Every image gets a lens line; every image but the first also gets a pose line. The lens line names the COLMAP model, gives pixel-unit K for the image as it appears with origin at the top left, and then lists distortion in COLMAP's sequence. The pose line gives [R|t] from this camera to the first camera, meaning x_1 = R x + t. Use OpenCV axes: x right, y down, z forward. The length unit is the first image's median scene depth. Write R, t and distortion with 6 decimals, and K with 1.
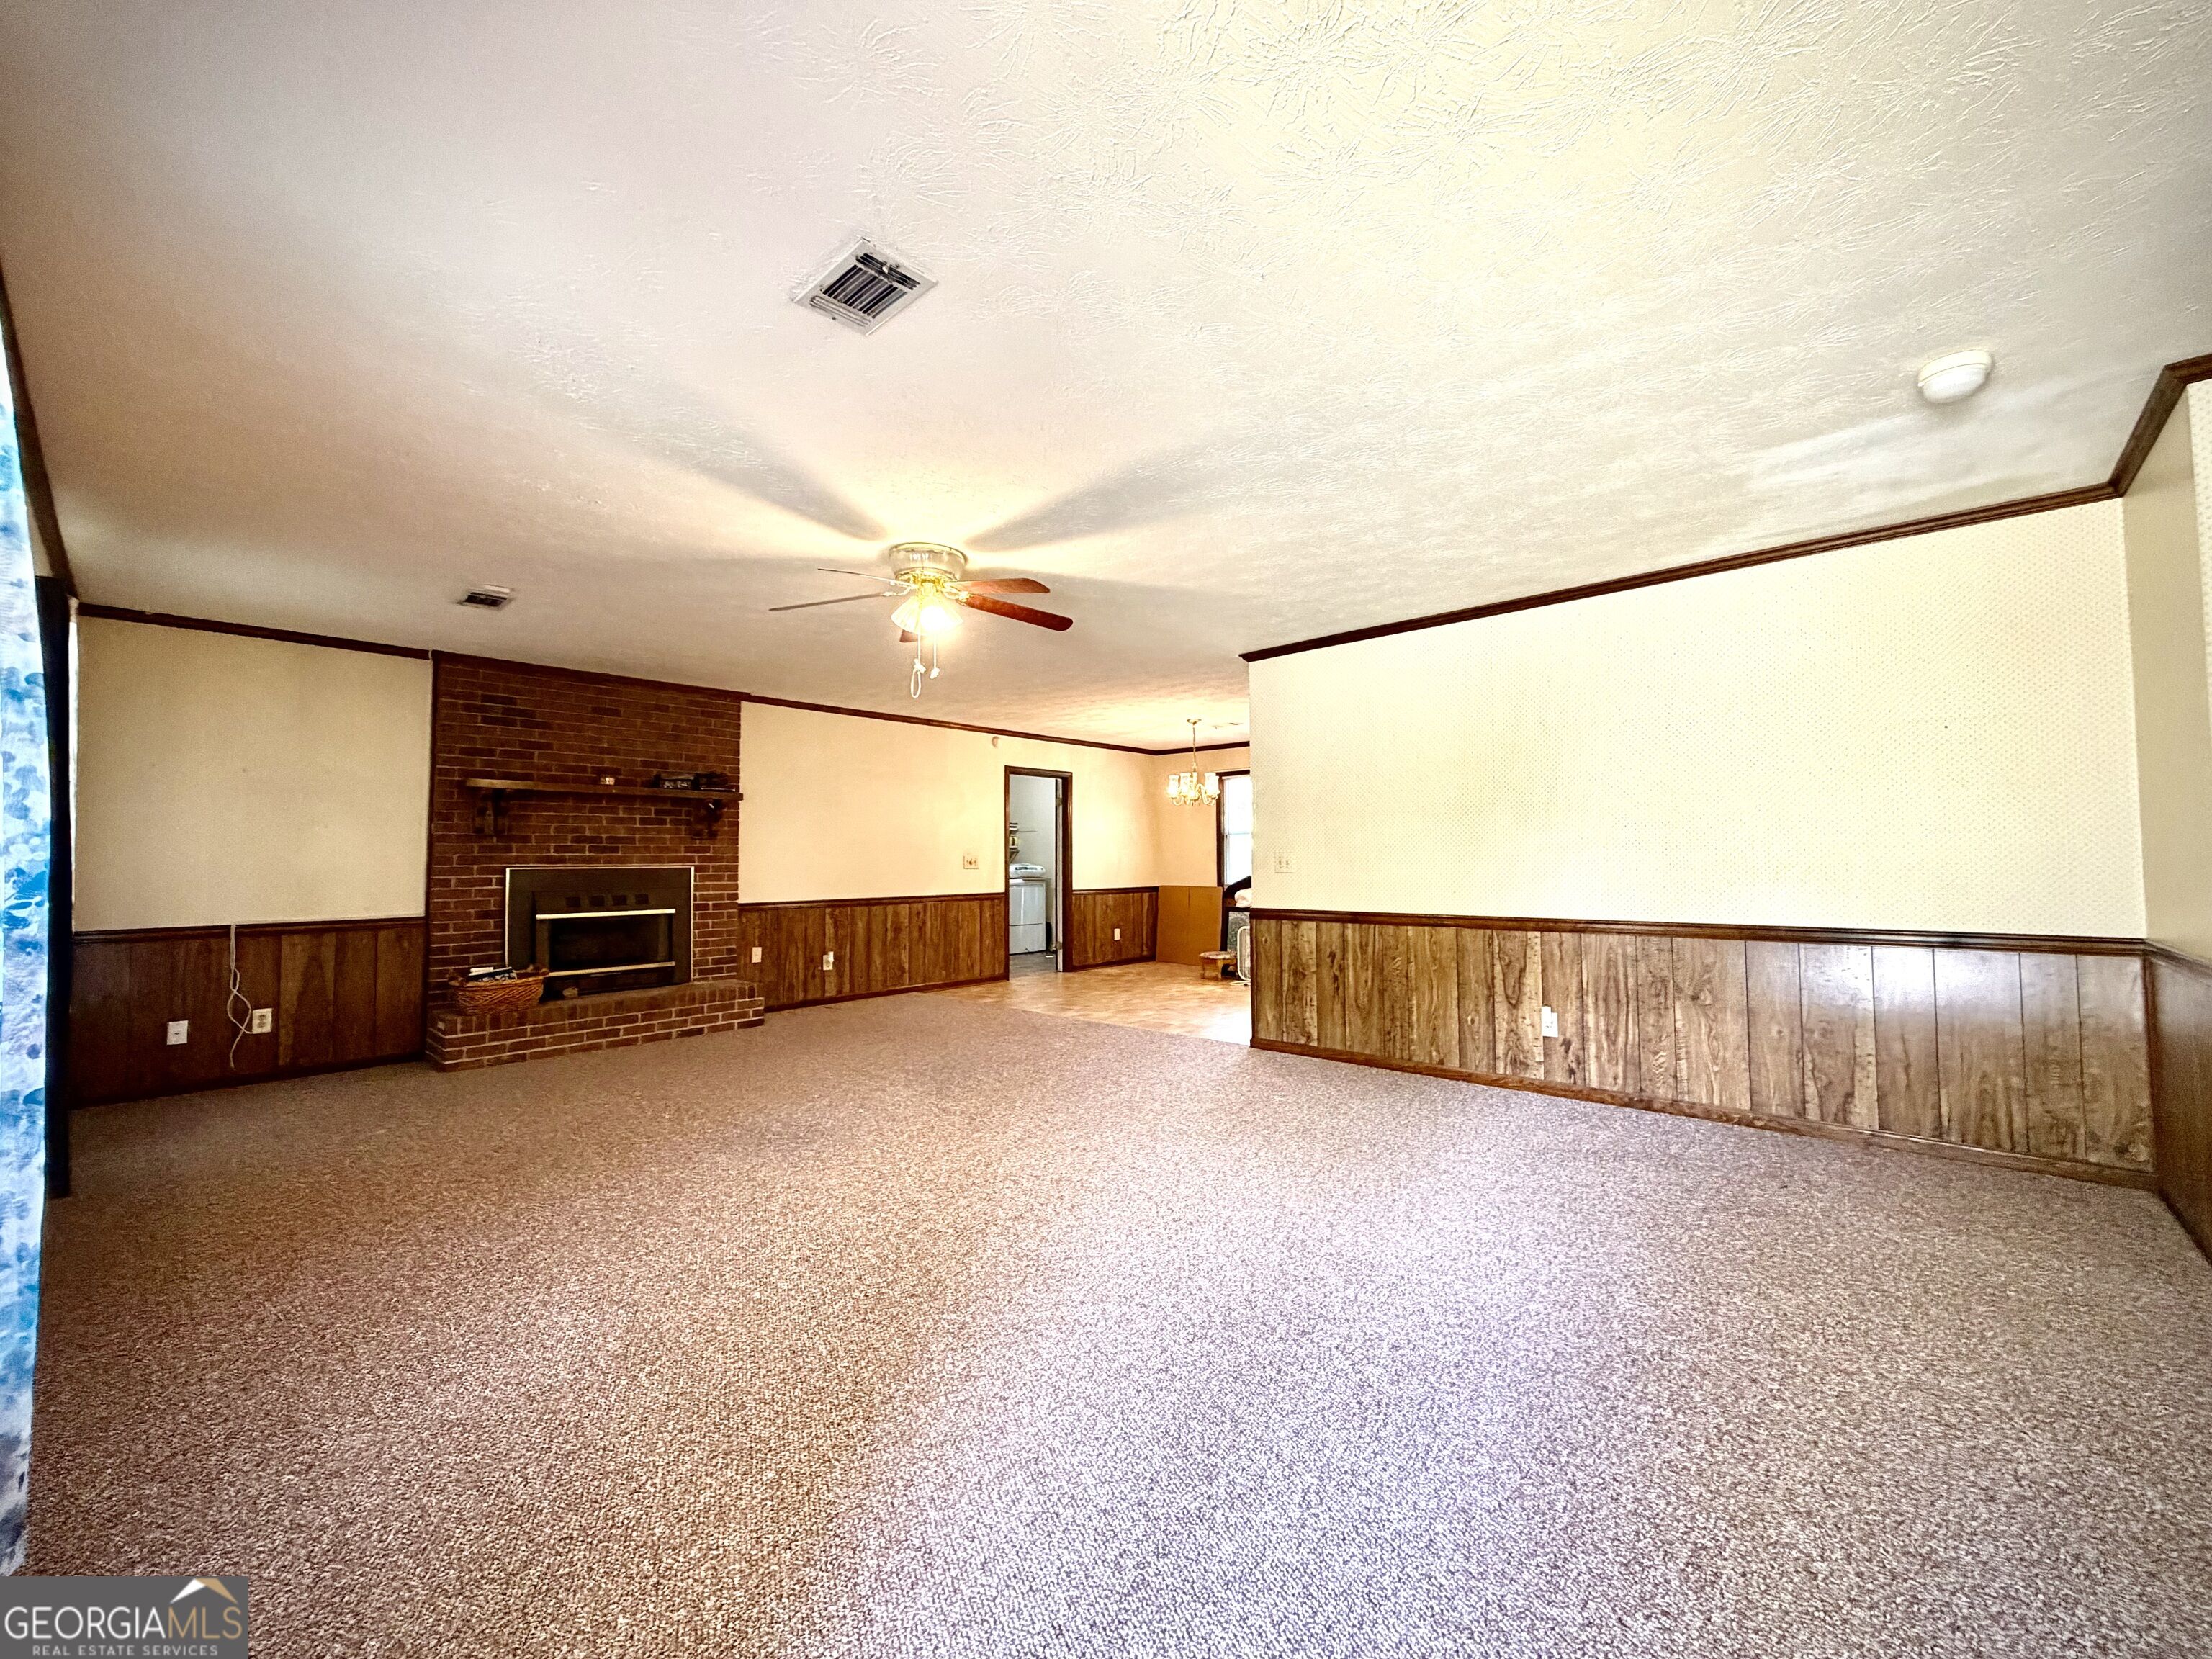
lens RADIAL K [[885.6, 0, 1104.0], [0, 885.6, 825.9], [0, 0, 1]] dist [0.001740, -0.000480]
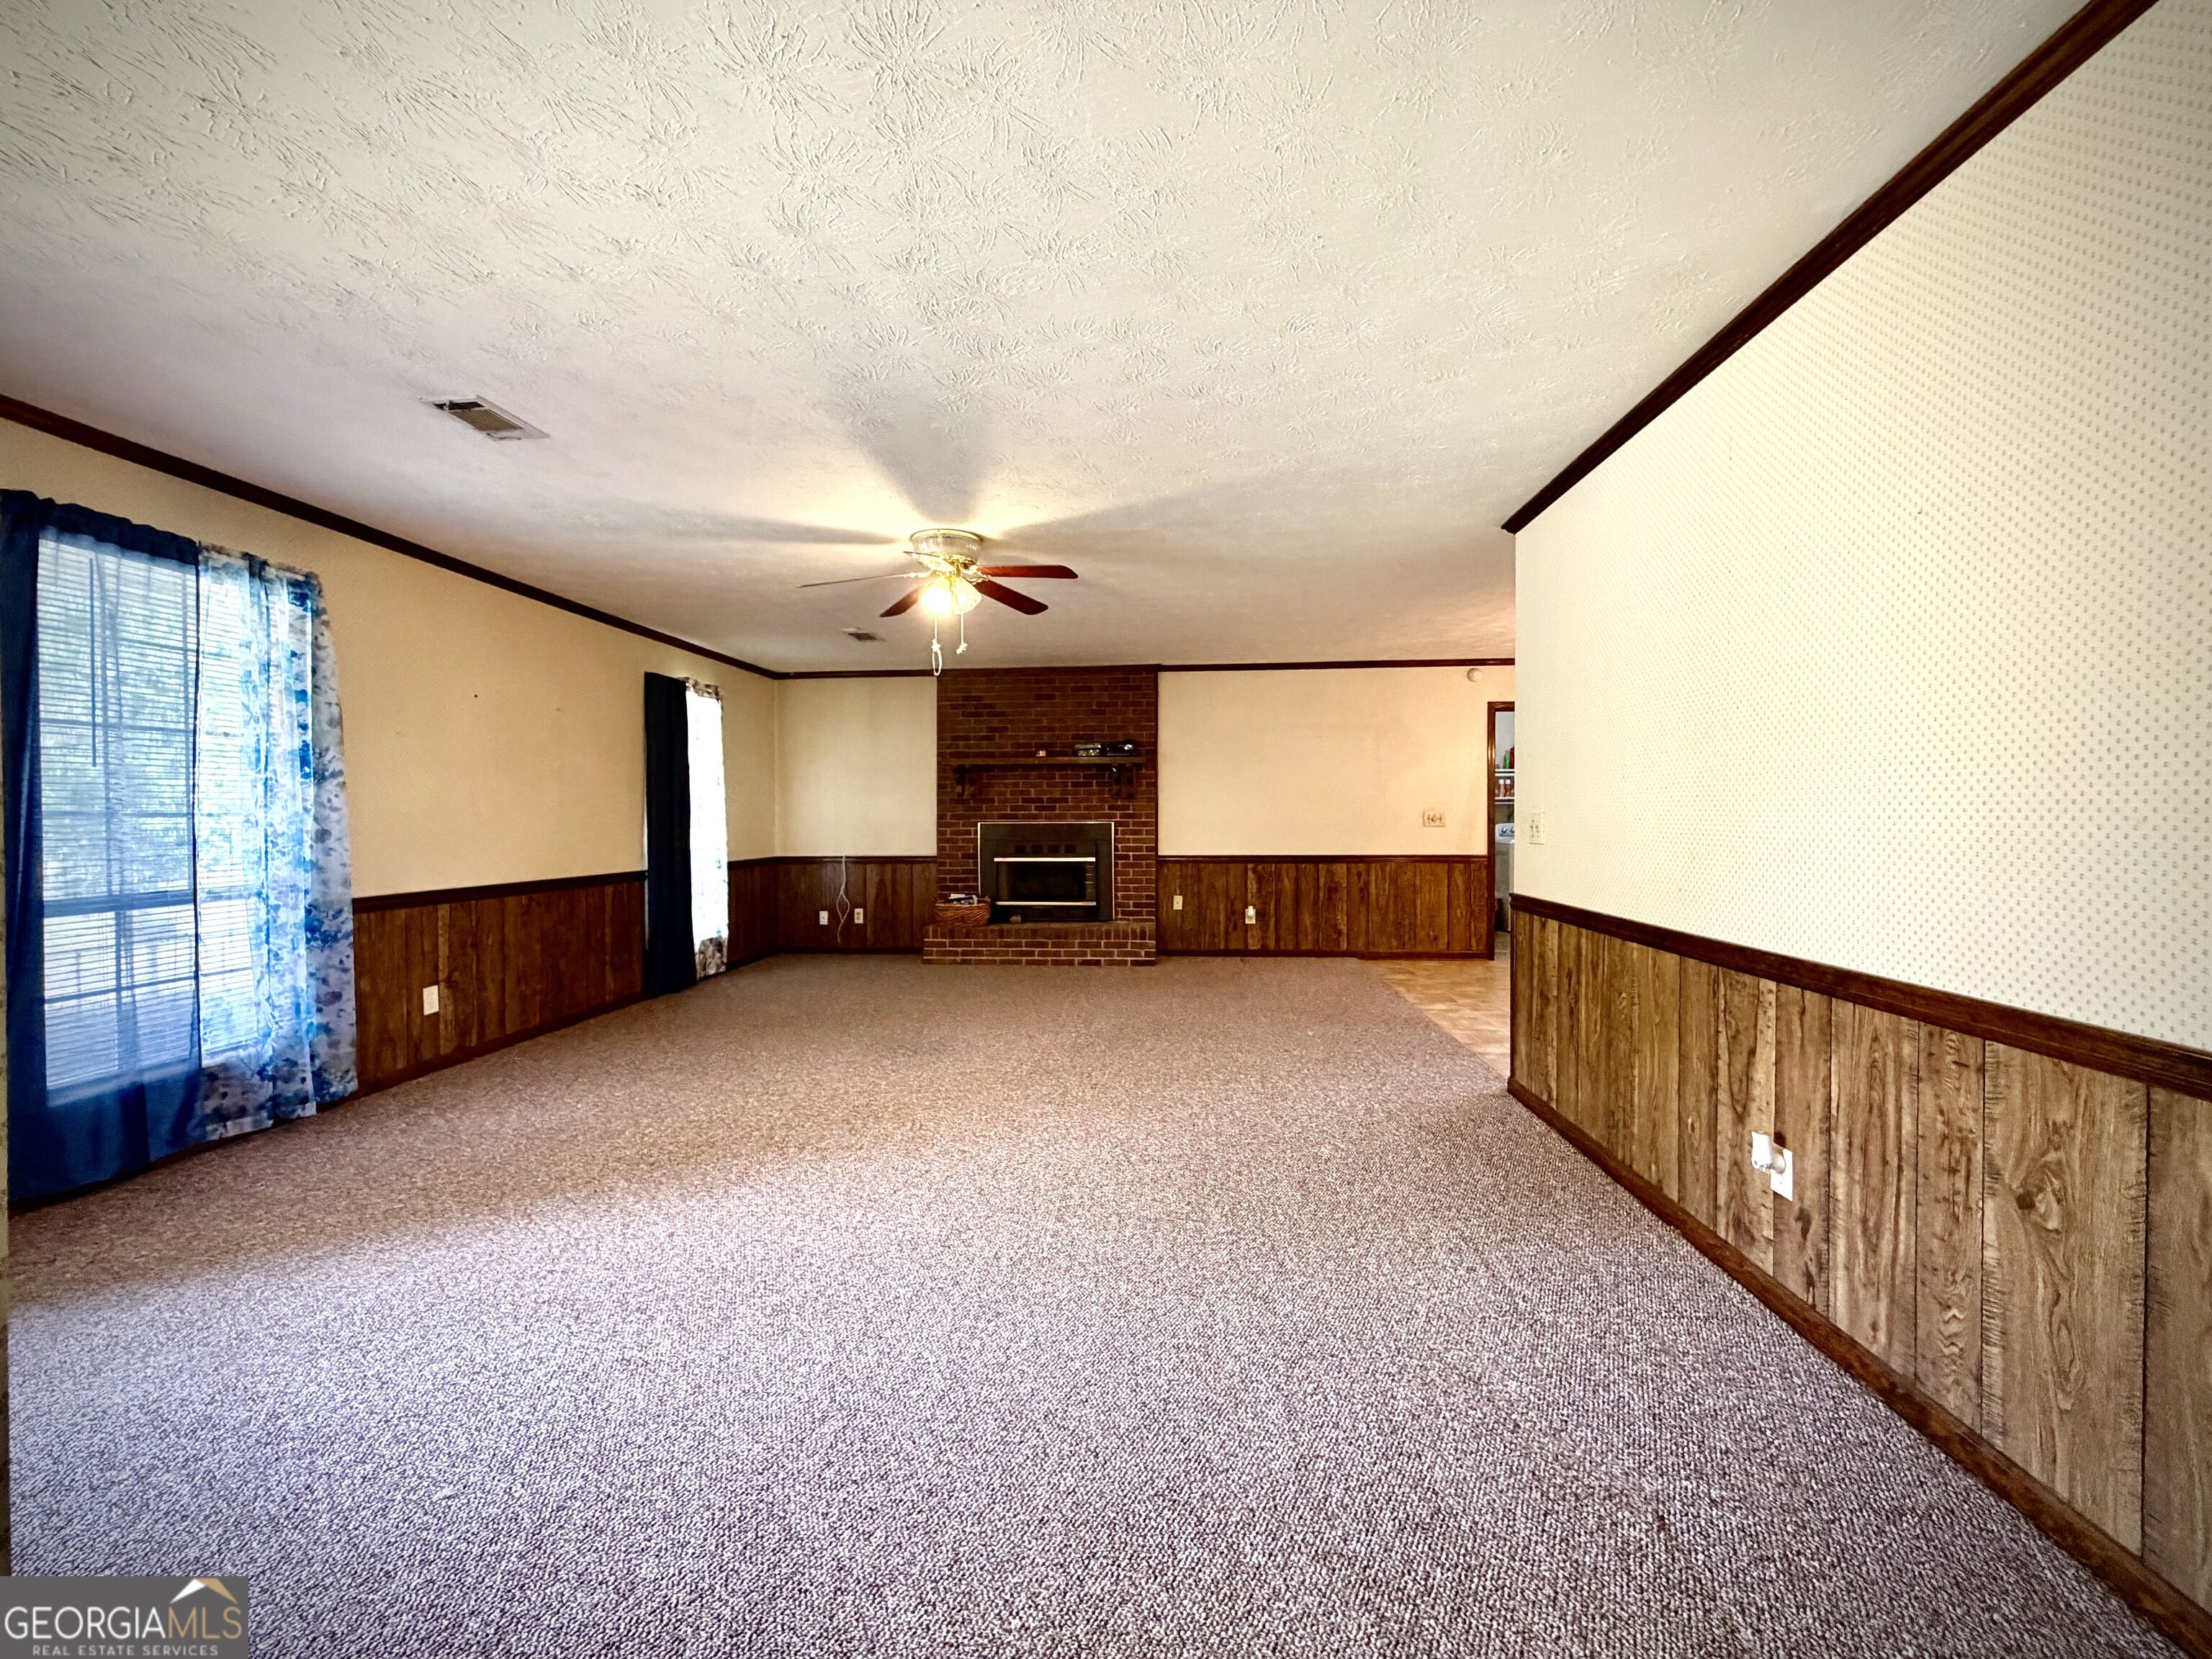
lens RADIAL K [[885.6, 0, 1105.2], [0, 885.6, 827.5], [0, 0, 1]] dist [0.001740, -0.000480]
pose [[0.611939, 0.016282, -0.790737, 0.533780], [0.031427, 0.998498, 0.044881, 0.000059], [0.790280, -0.052315, 0.610508, 0.334579]]
